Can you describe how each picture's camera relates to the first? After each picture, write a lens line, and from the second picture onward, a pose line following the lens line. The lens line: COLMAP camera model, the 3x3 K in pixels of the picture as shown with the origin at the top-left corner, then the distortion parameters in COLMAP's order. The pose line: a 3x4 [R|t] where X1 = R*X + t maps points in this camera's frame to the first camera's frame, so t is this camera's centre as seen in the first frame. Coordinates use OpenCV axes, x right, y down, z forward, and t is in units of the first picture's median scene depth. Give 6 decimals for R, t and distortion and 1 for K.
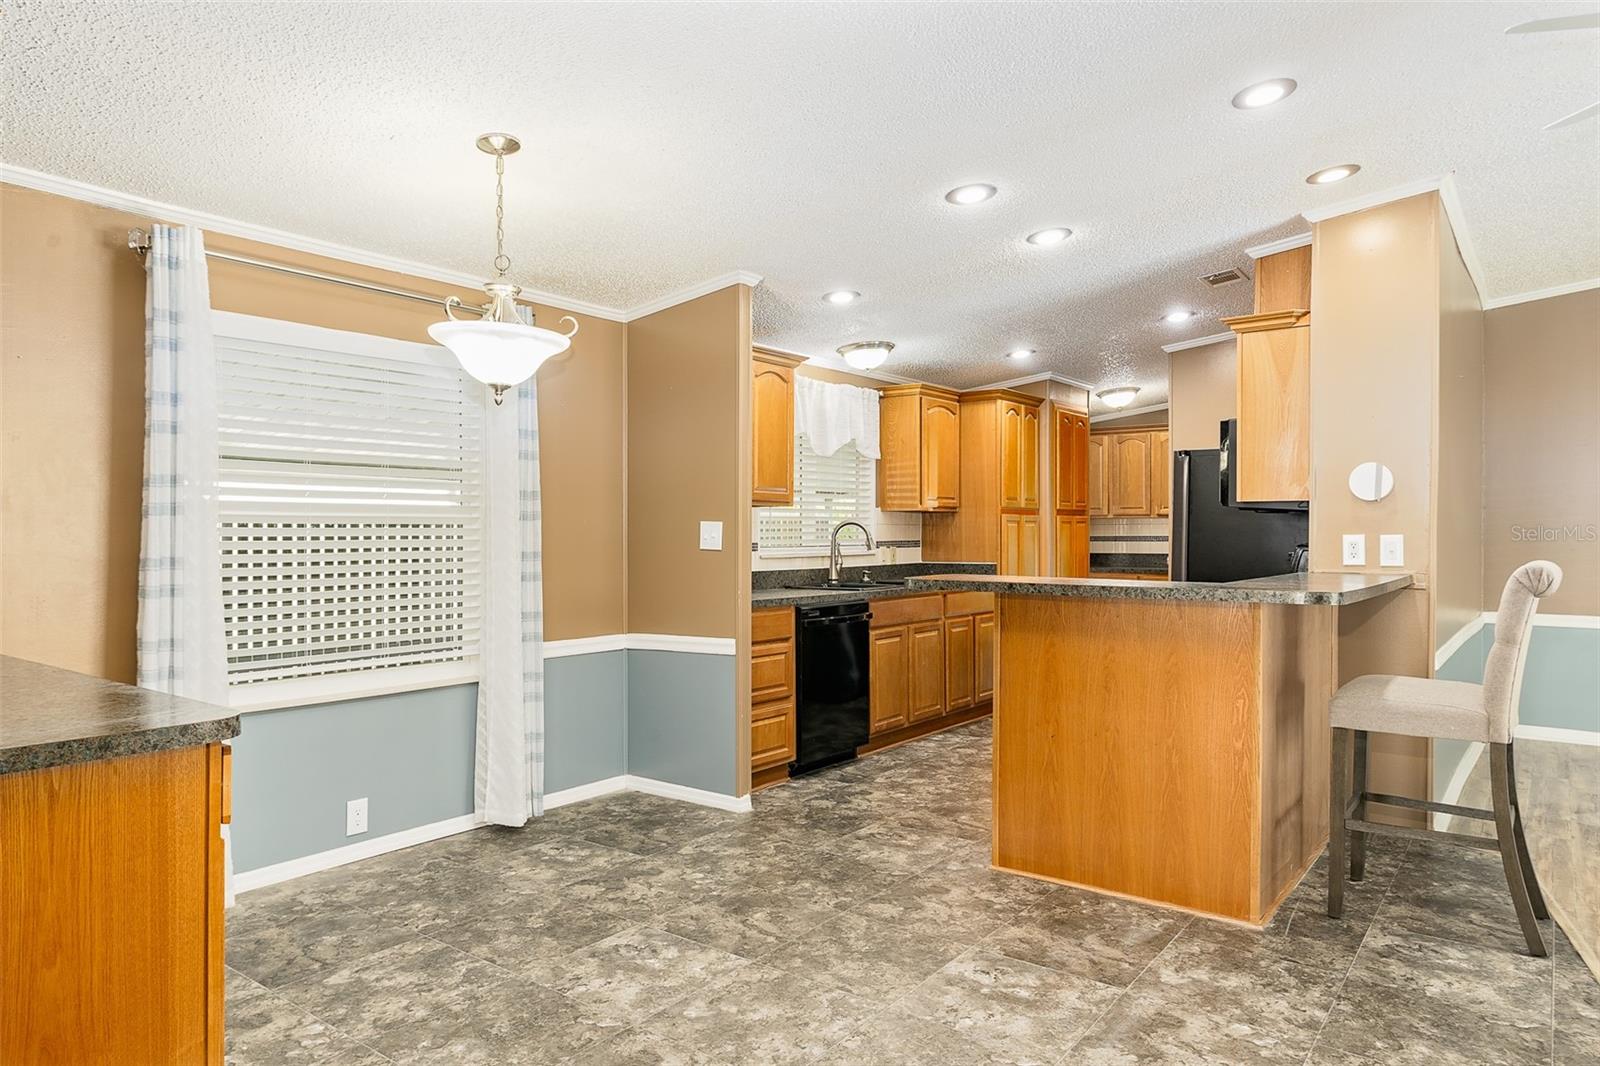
lens RADIAL K [[1017.7, 0, 826.8], [0, 1017.7, 534.8], [0, 0, 1]] dist [0.009383, -0.001966]
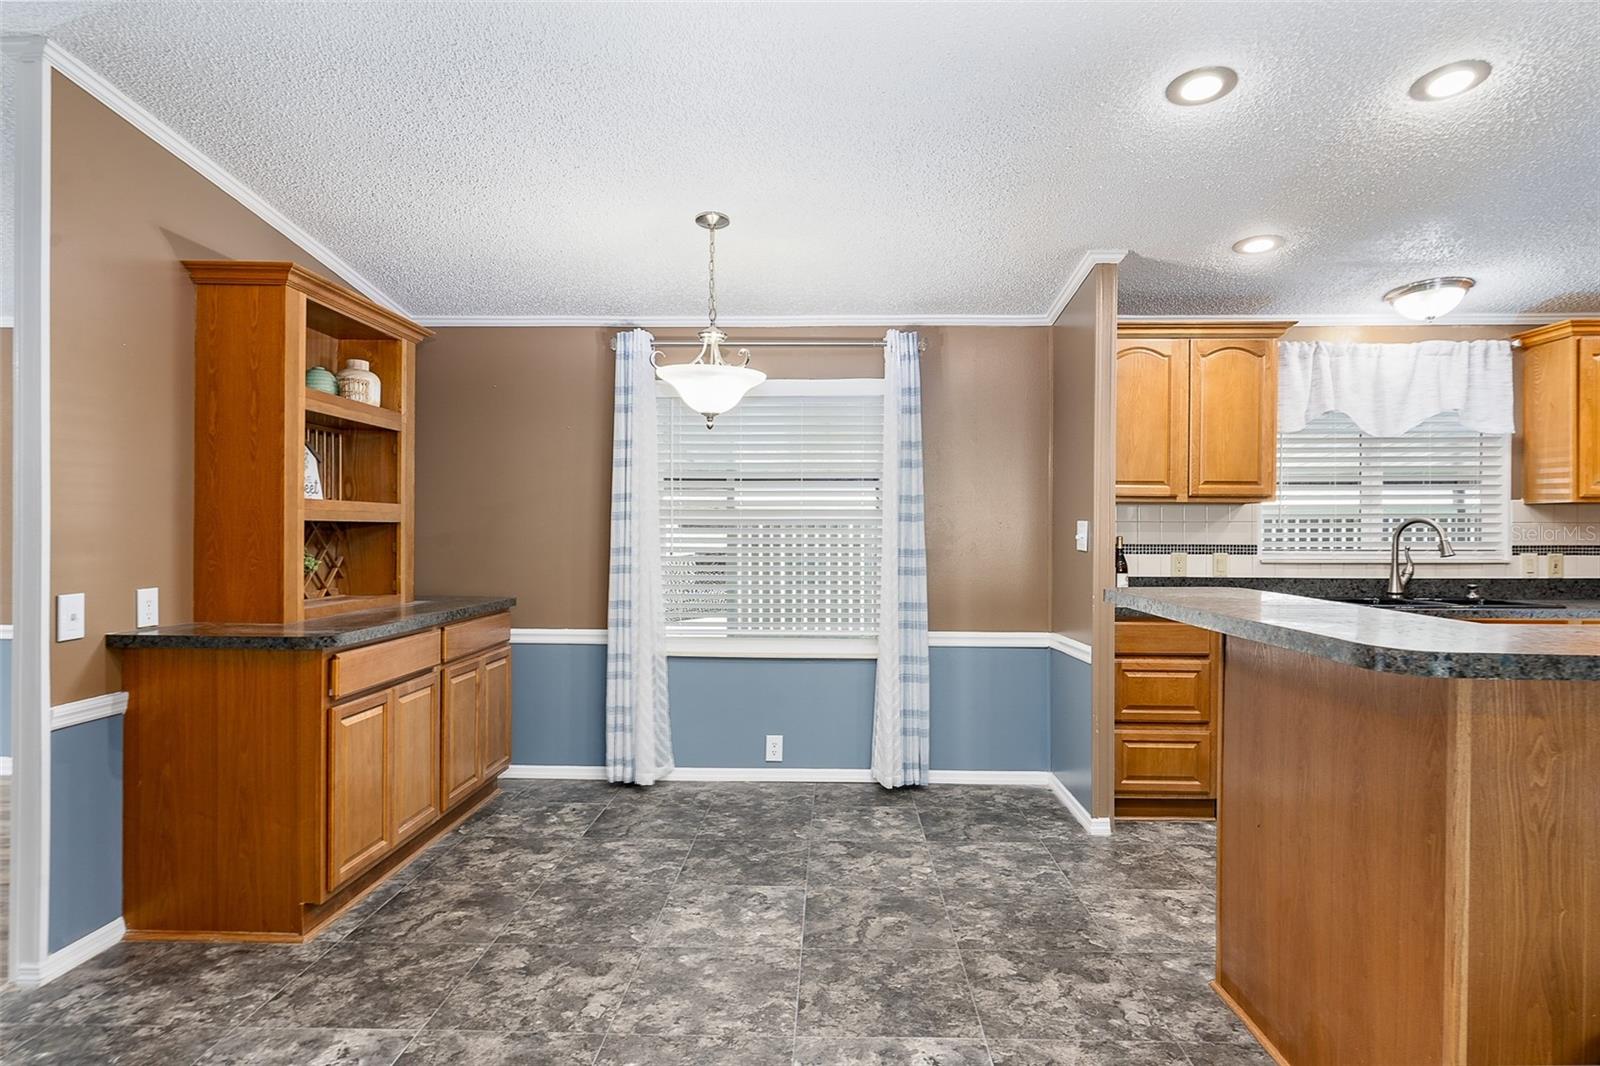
lens RADIAL K [[905.3, 0, 799.3], [0, 905.3, 529.7], [0, 0, 1]] dist [-0.006406, 0.005614]
pose [[0.566740, -0.000859, -0.823896, 0.456415], [-0.004744, 0.999979, -0.004306, 0.000133], [0.823883, 0.006349, 0.566724, 0.322358]]
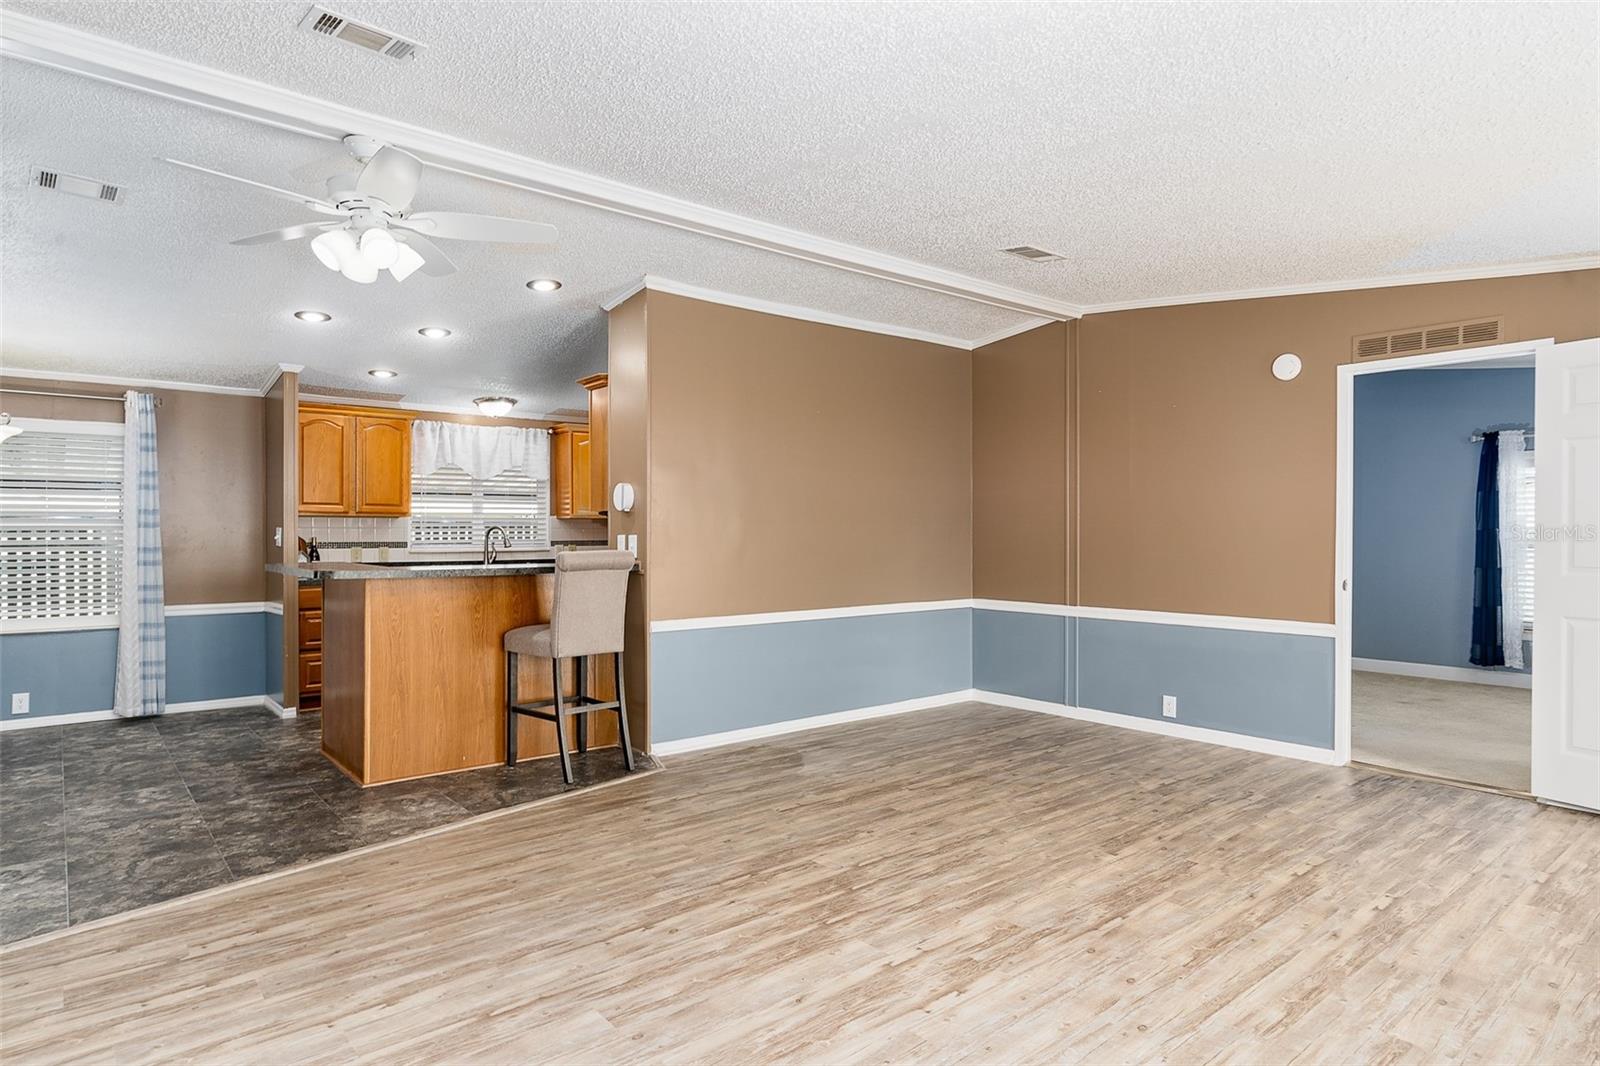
lens RADIAL K [[905.3, 0, 807.0], [0, 905.3, 535.8], [0, 0, 1]] dist [-0.006406, 0.005614]
pose [[0.971976, -0.004933, -0.235030, 1.026564], [0.004315, 0.999986, -0.003141, 0.007374], [0.235043, 0.002039, 0.971983, -0.133865]]
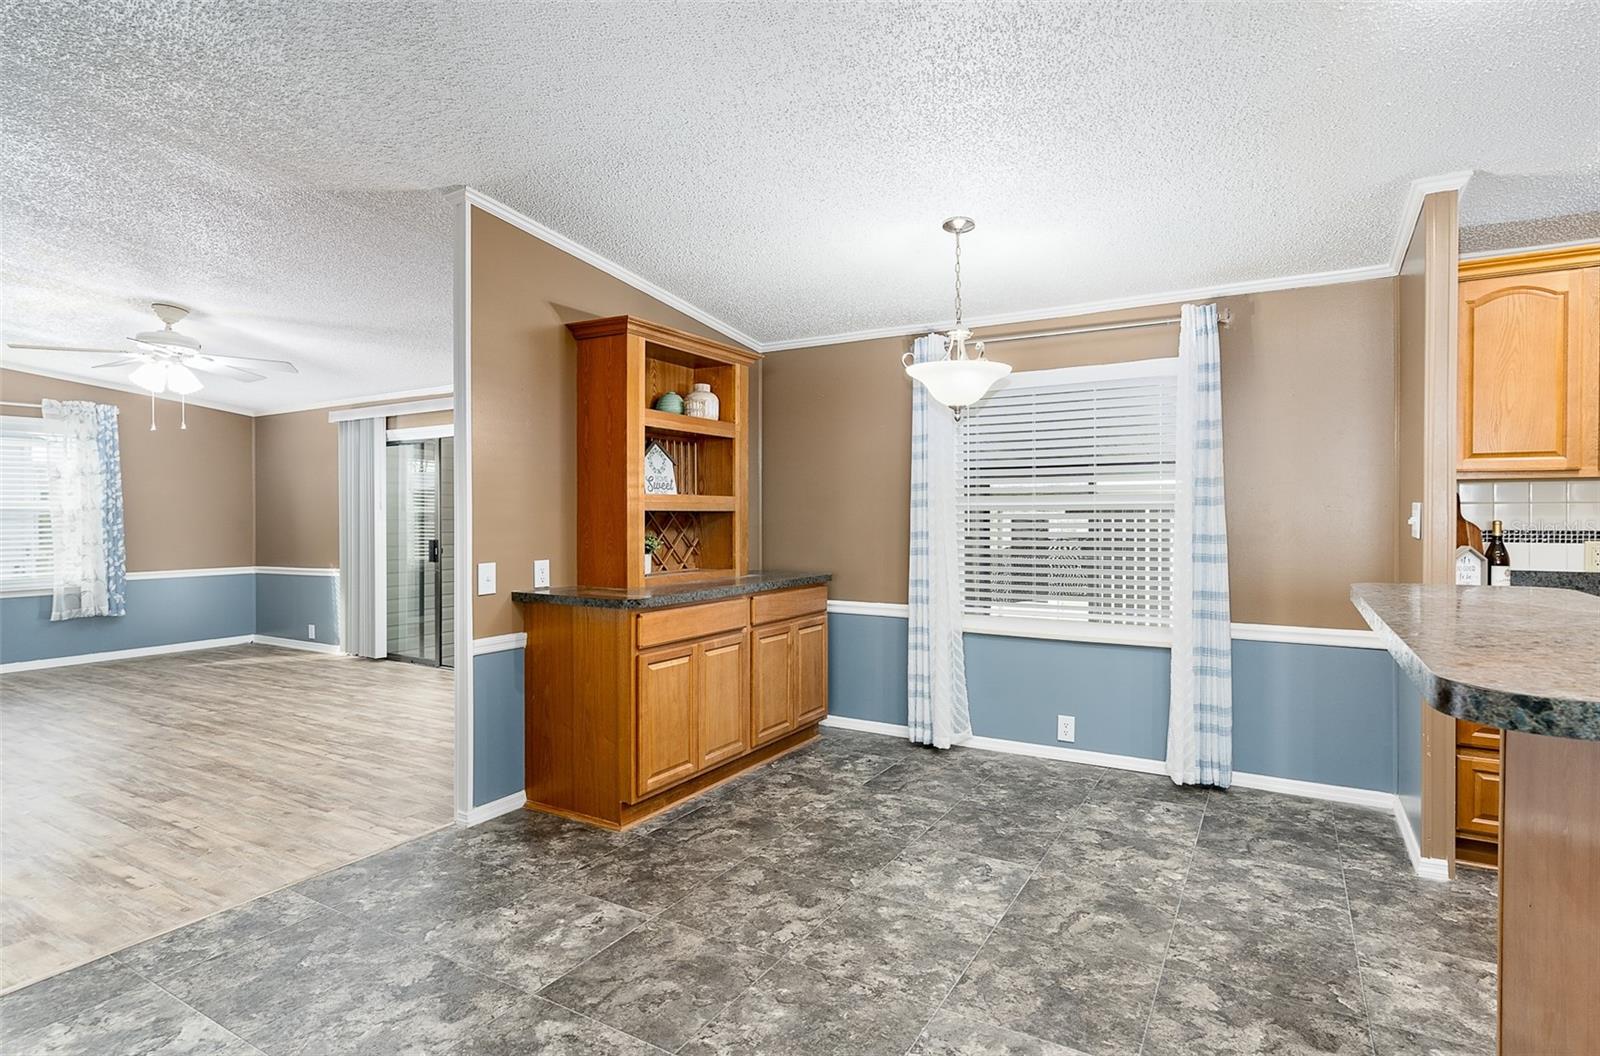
lens RADIAL K [[802.9, 0, 804.1], [0, 802.9, 518.3], [0, 0, 1]] dist [-0.005834, 0.002473]
pose [[0.102176, 0.000565, -0.994766, 0.489645], [0.000013, 1.000000, 0.000570, -0.000974], [0.994766, -0.000072, 0.102176, 0.484557]]
